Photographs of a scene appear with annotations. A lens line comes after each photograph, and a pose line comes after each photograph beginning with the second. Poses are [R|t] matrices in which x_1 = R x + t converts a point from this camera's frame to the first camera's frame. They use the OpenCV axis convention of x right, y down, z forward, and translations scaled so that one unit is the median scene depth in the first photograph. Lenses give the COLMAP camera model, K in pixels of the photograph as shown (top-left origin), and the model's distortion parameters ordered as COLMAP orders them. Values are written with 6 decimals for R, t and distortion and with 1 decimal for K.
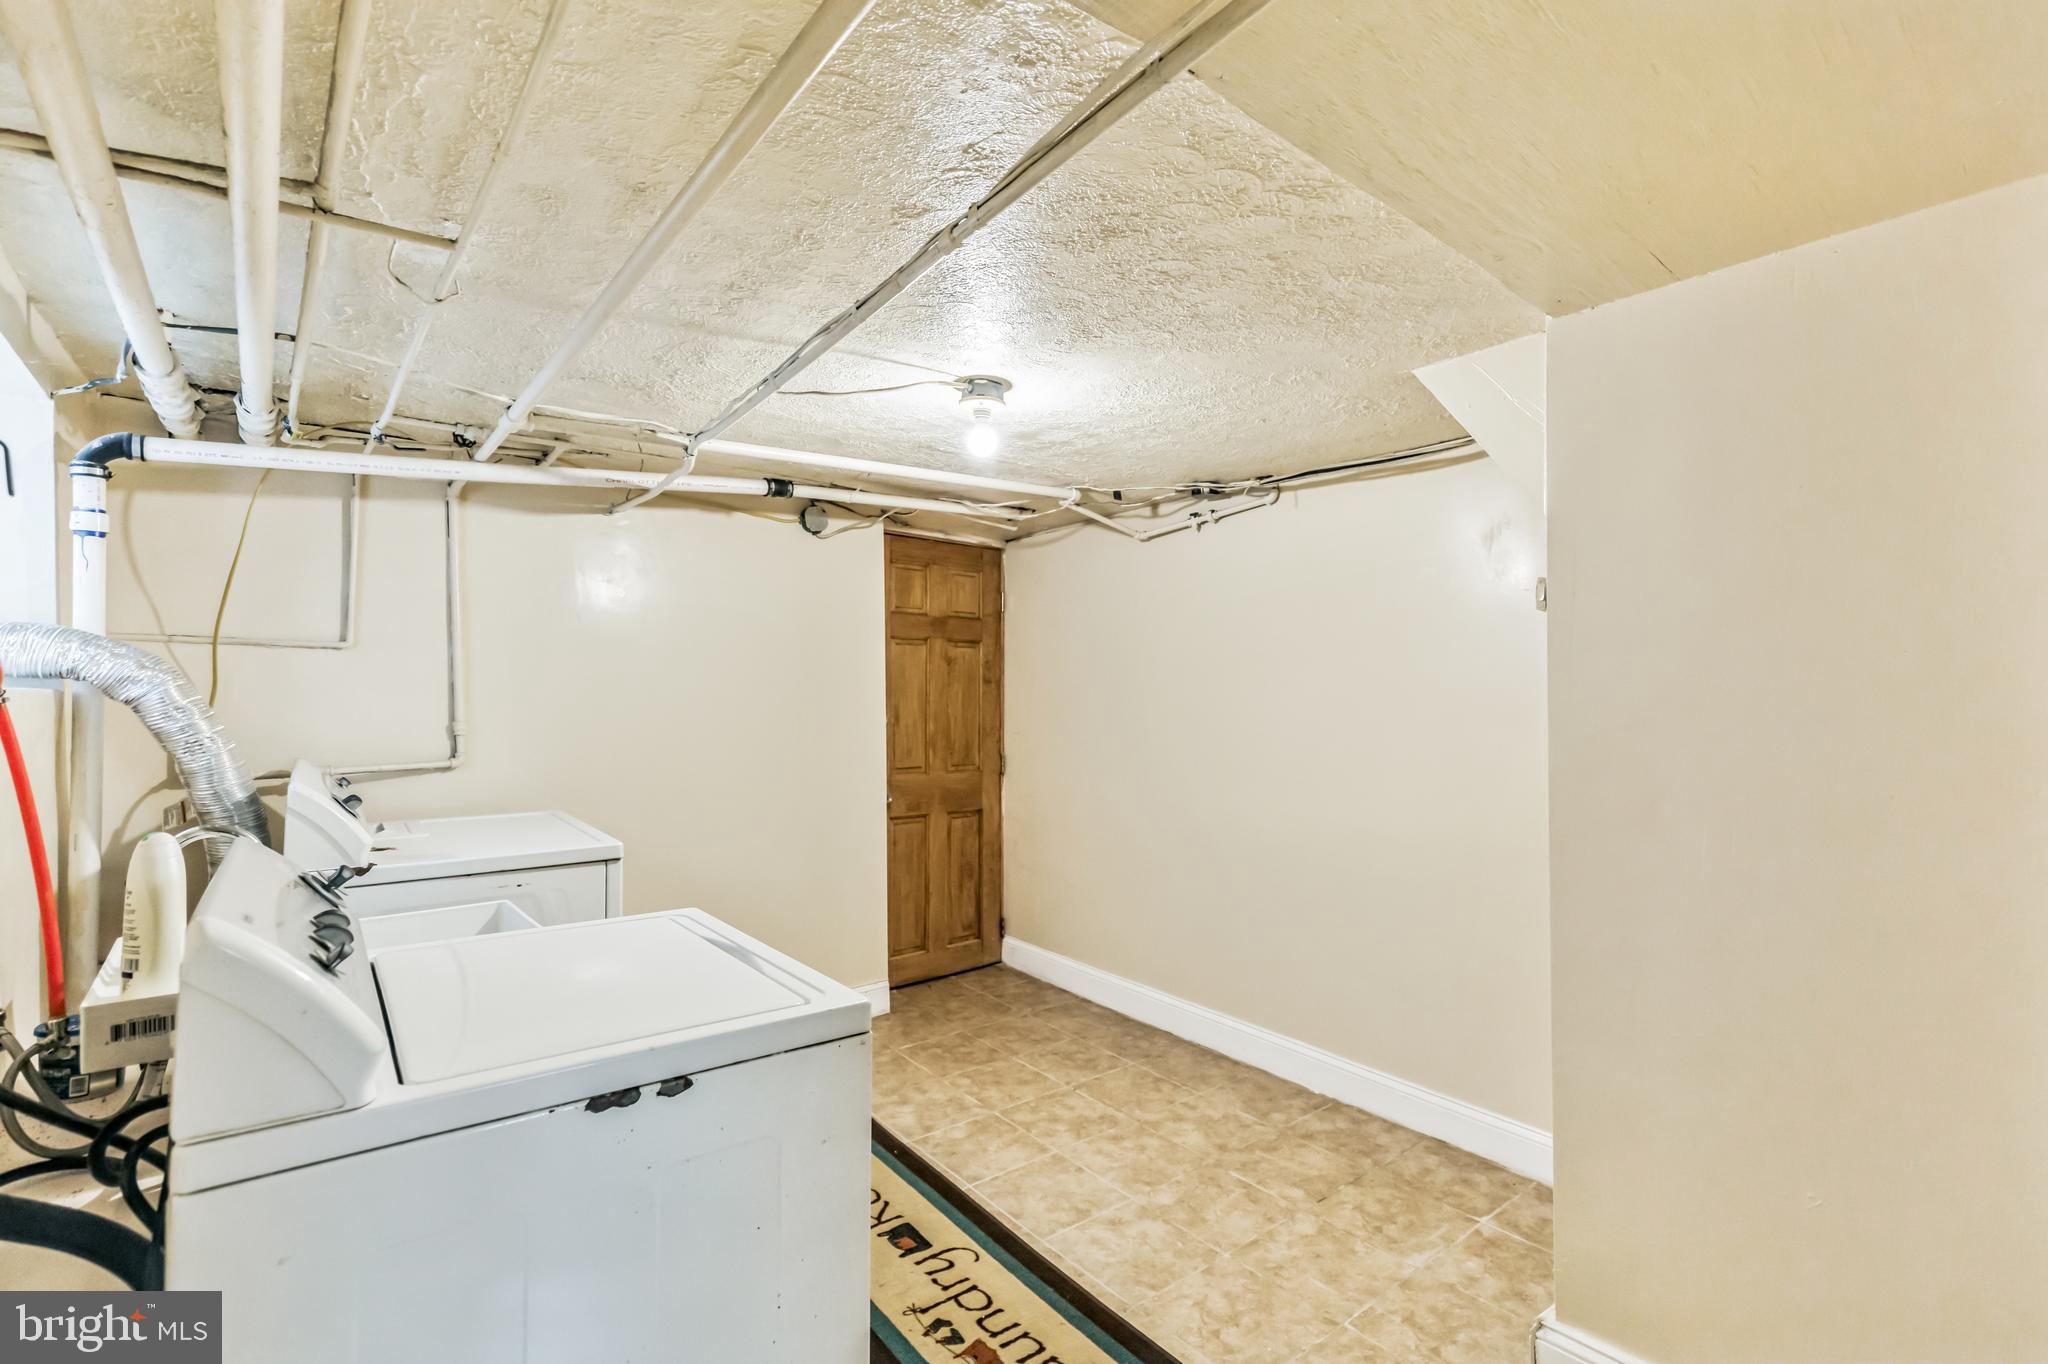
lens RADIAL K [[934.2, 0, 1023.8], [0, 934.2, 685.7], [0, 0, 1]] dist [0.002137, 0.000040]
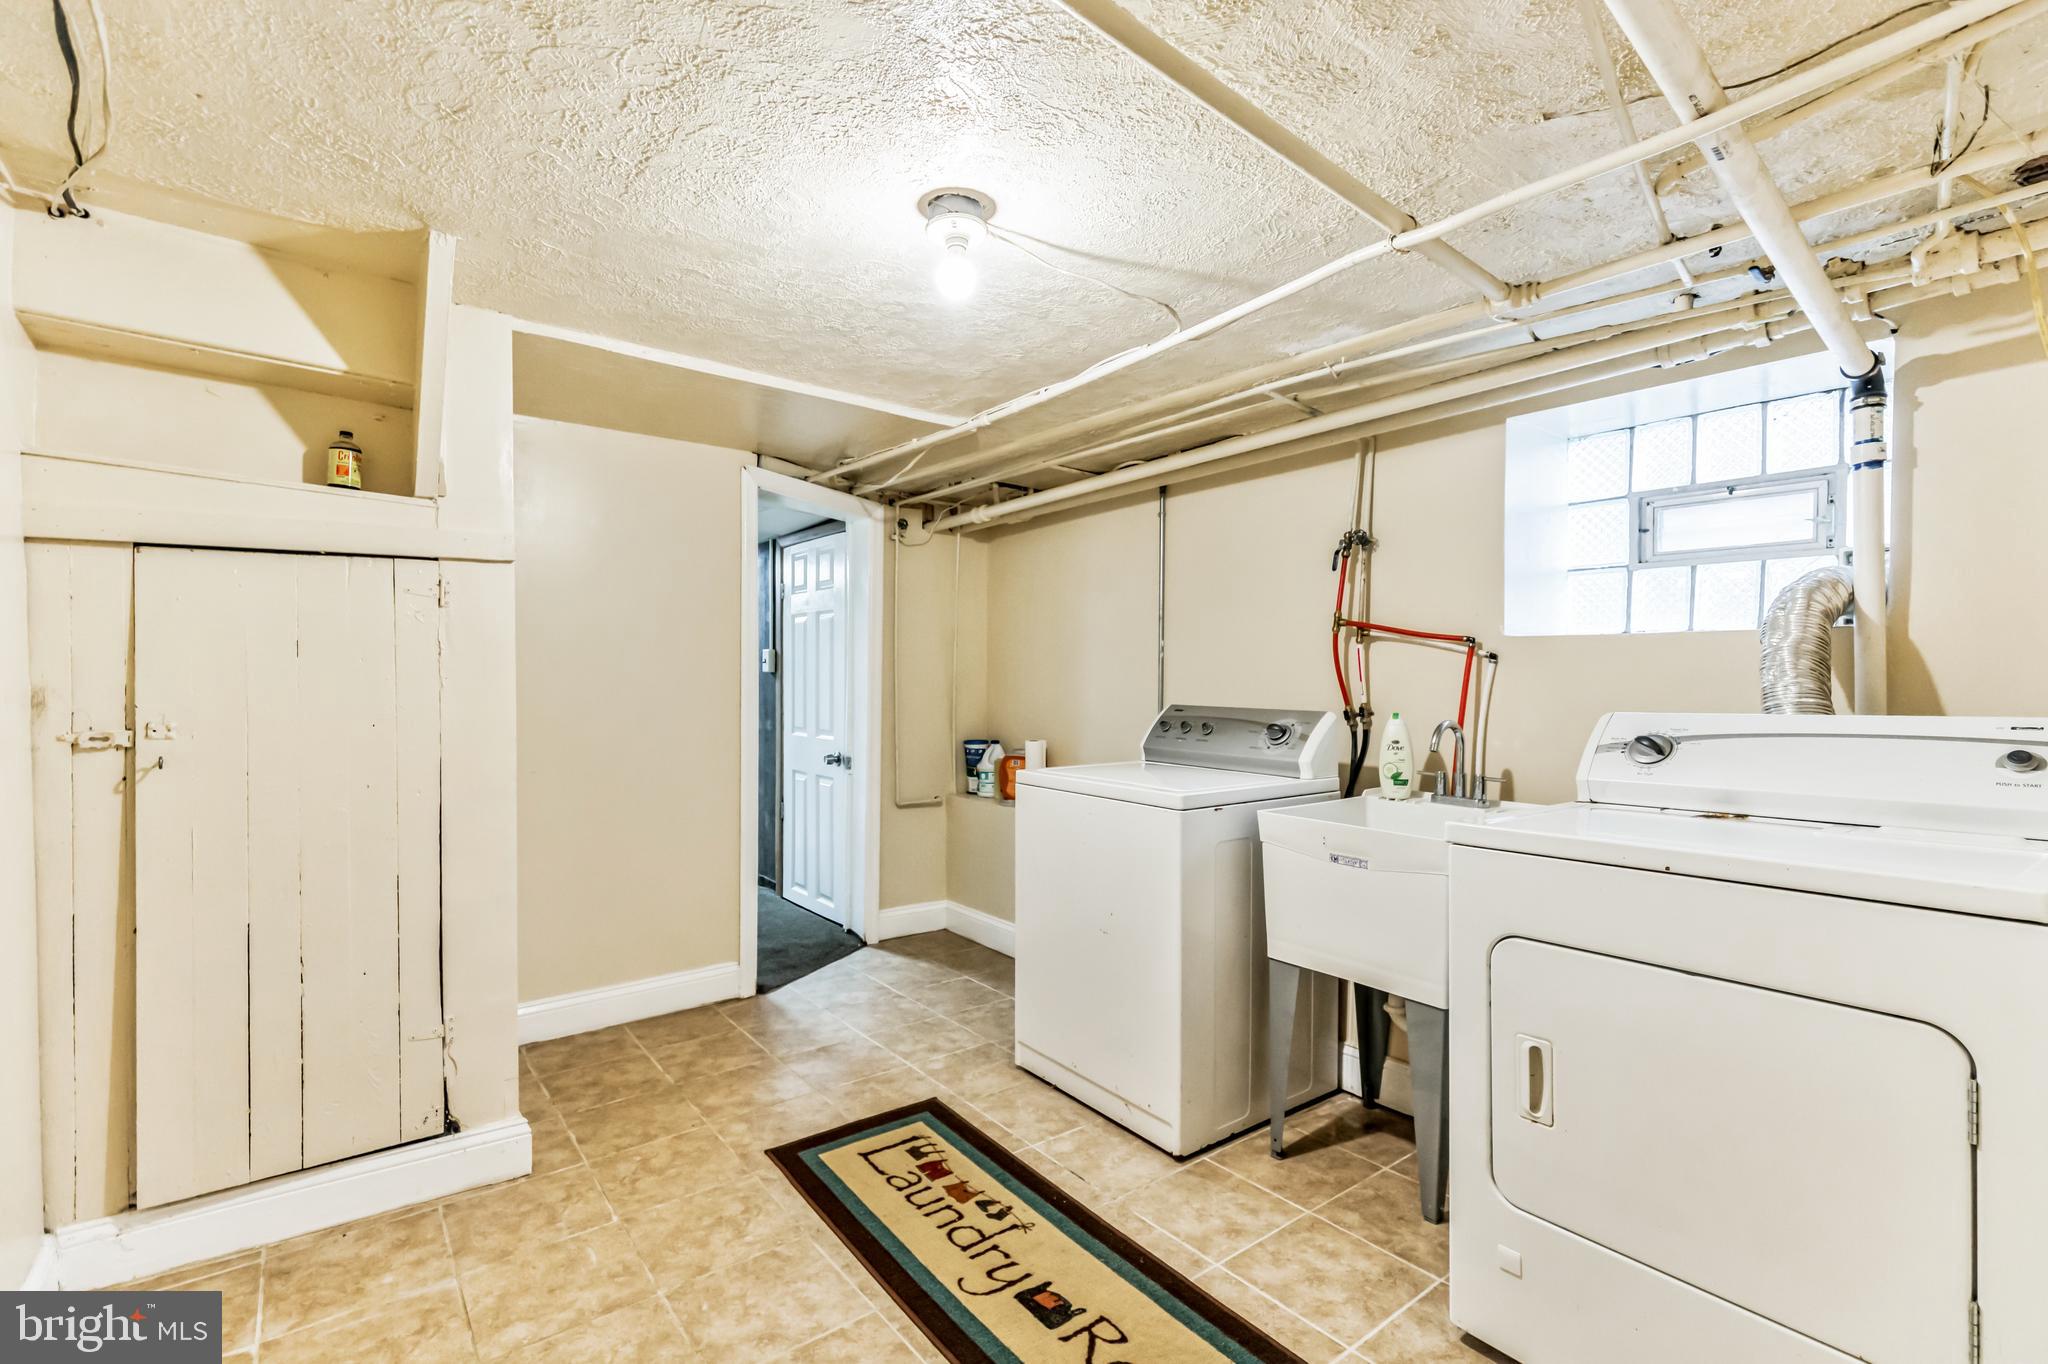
lens RADIAL K [[934.2, 0, 1023.0], [0, 934.2, 684.7], [0, 0, 1]] dist [0.002137, 0.000040]
pose [[-0.999872, -0.005184, 0.015133, -0.122828], [-0.005249, 0.999977, -0.004241, 0.072882], [-0.015111, -0.004320, -0.999876, 1.936458]]
